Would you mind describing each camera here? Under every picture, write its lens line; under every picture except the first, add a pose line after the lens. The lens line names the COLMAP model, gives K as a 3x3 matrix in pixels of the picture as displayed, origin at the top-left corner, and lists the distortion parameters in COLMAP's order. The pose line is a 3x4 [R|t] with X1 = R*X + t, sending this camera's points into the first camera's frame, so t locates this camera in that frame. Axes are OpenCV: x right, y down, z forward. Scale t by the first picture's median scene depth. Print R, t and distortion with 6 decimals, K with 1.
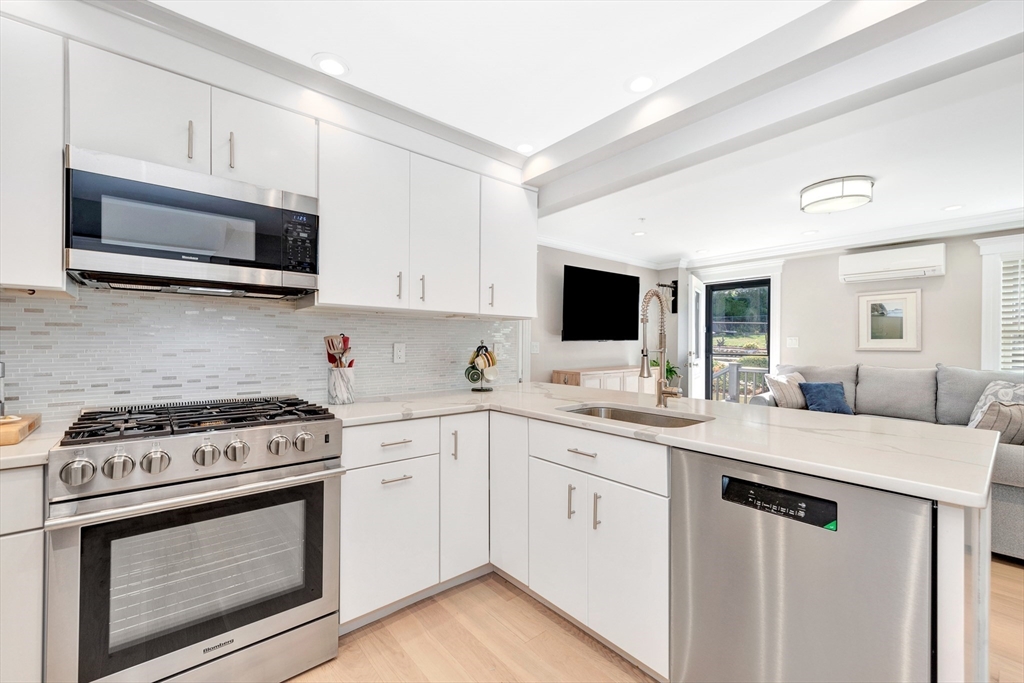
lens RADIAL K [[419.5, 0, 511.0], [0, 419.5, 344.0], [0, 0, 1]] dist [0.002928, -0.000216]
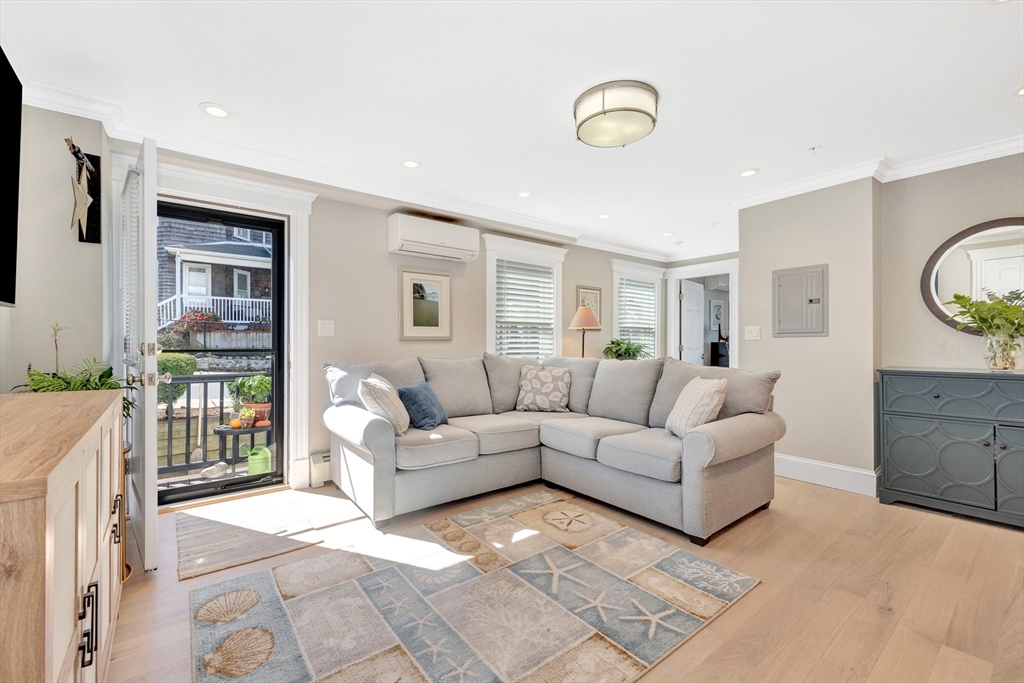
lens RADIAL K [[431.6, 0, 509.7], [0, 431.6, 345.0], [0, 0, 1]] dist [0.002087, -0.000014]
pose [[0.022987, -0.006381, 0.999715, 0.034433], [0.003394, 0.999974, 0.006305, 0.033834], [-0.999730, 0.003248, 0.023008, 1.318473]]
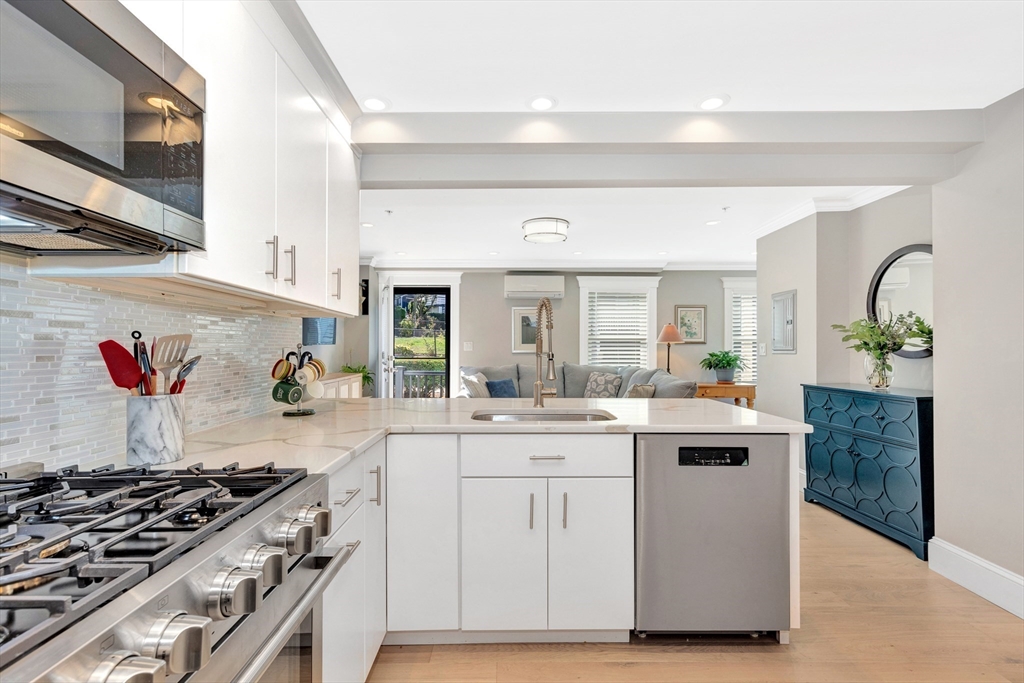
lens RADIAL K [[470.8, 0, 508.2], [0, 470.8, 345.7], [0, 0, 1]] dist [-0.000429, 0.007093]
pose [[0.636368, 0.000946, 0.771385, -0.445244], [0.002119, 0.999993, -0.002974, -0.002733], [-0.771383, 0.003527, 0.636362, 0.209965]]
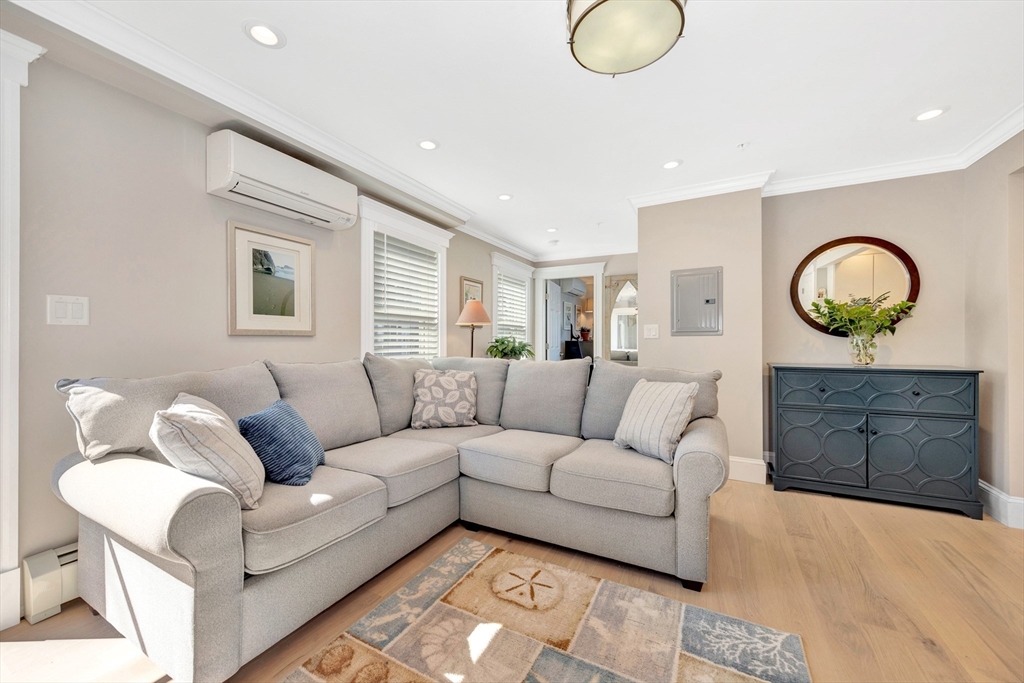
lens RADIAL K [[394.6, 0, 510.5], [0, 394.6, 343.3], [0, 0, 1]] dist [0.002801, 0.000085]
pose [[-0.391079, -0.006434, 0.920334, 0.438905], [-0.000769, 0.999977, 0.006664, 0.036991], [-0.920357, 0.001899, -0.391075, 1.487697]]
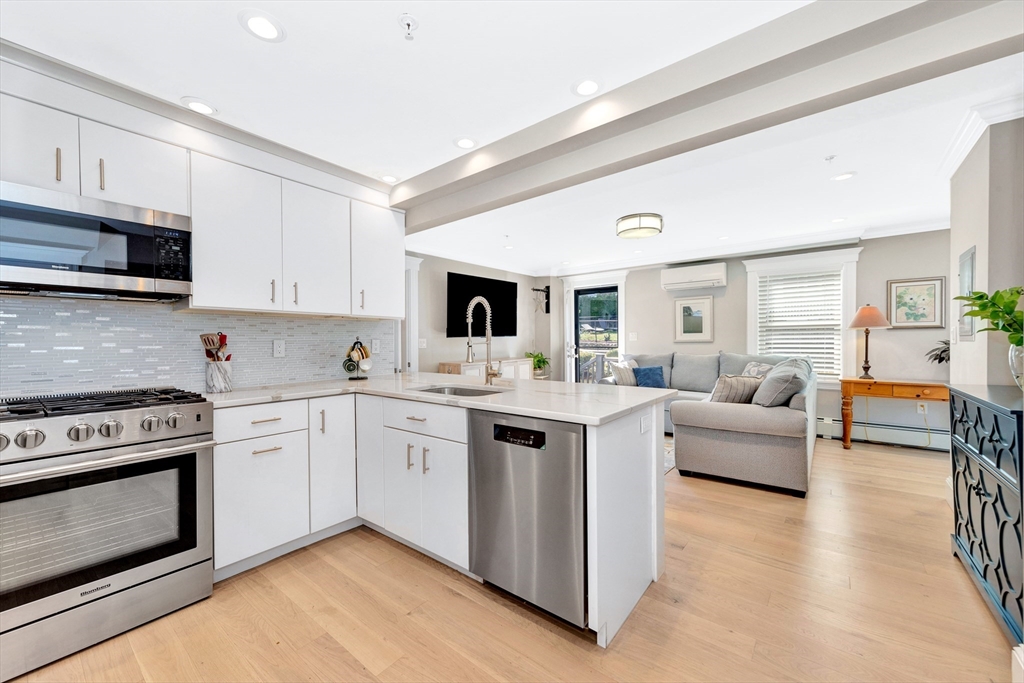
lens RADIAL K [[394.6, 0, 510.5], [0, 394.6, 343.3], [0, 0, 1]] dist [0.002801, 0.000085]
pose [[0.979688, -0.013899, 0.200045, 0.127752], [0.012725, 0.999893, 0.007153, 0.006937], [-0.200123, -0.004462, 0.979761, -0.176372]]
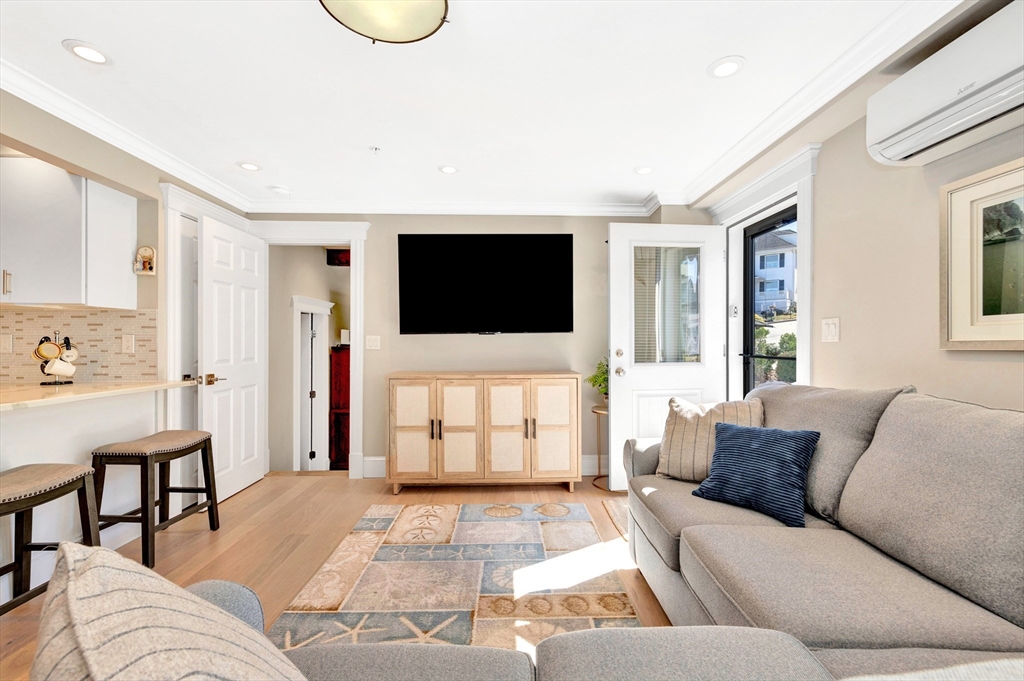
lens RADIAL K [[435.7, 0, 510.8], [0, 435.7, 345.0], [0, 0, 1]] dist [0.001411, 0.000075]
pose [[0.783715, 0.002812, -0.621115, 1.296460], [-0.001090, 0.999994, 0.003152, 0.018041], [0.621120, -0.001793, 0.783713, 0.837004]]
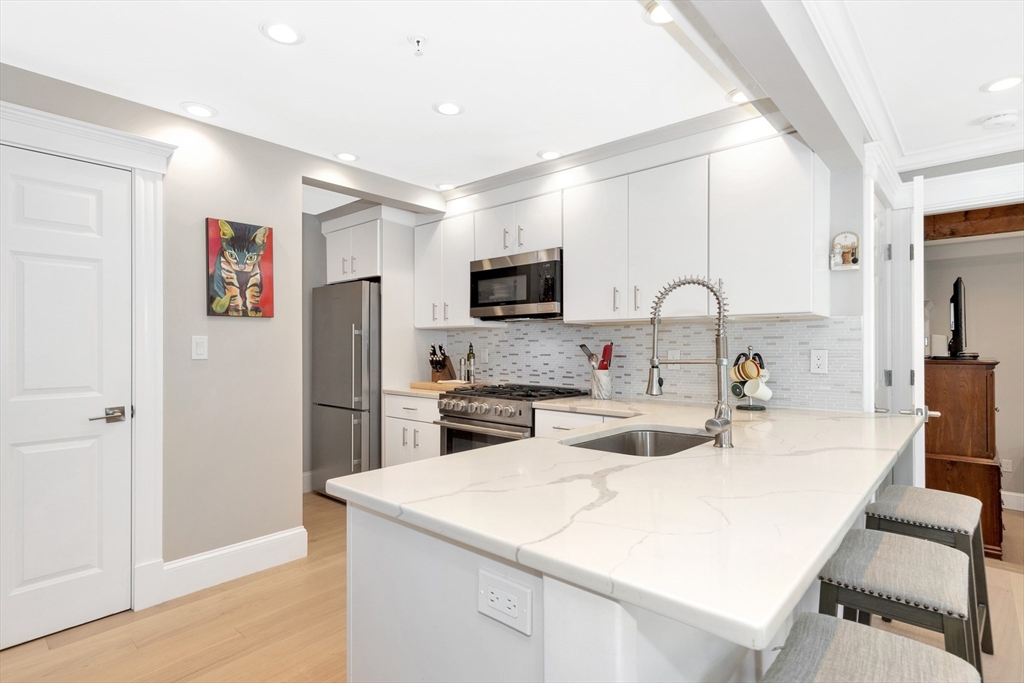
lens RADIAL K [[511.8, 0, 512.0], [0, 511.8, 341.5], [0, 0, 1]] dist [0.001414, 0.000391]
pose [[0.144796, -0.015402, -0.989342, 0.802584], [0.002351, 0.999881, -0.015222, -0.003675], [0.989459, -0.000122, 0.144815, 0.397108]]
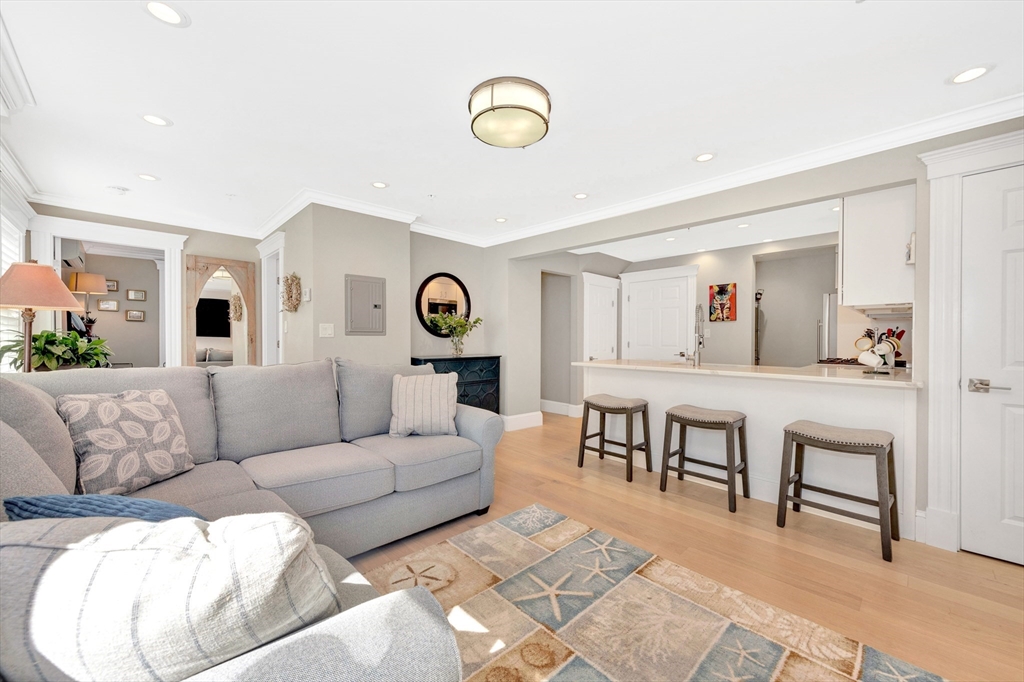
lens RADIAL K [[391.3, 0, 510.8], [0, 391.3, 342.6], [0, 0, 1]] dist [0.004414, 0.000089]
pose [[-0.997321, -0.008503, -0.072659, 0.924047], [-0.009245, 0.999908, 0.009885, 0.028138], [0.072568, 0.010530, -0.997308, 1.889336]]
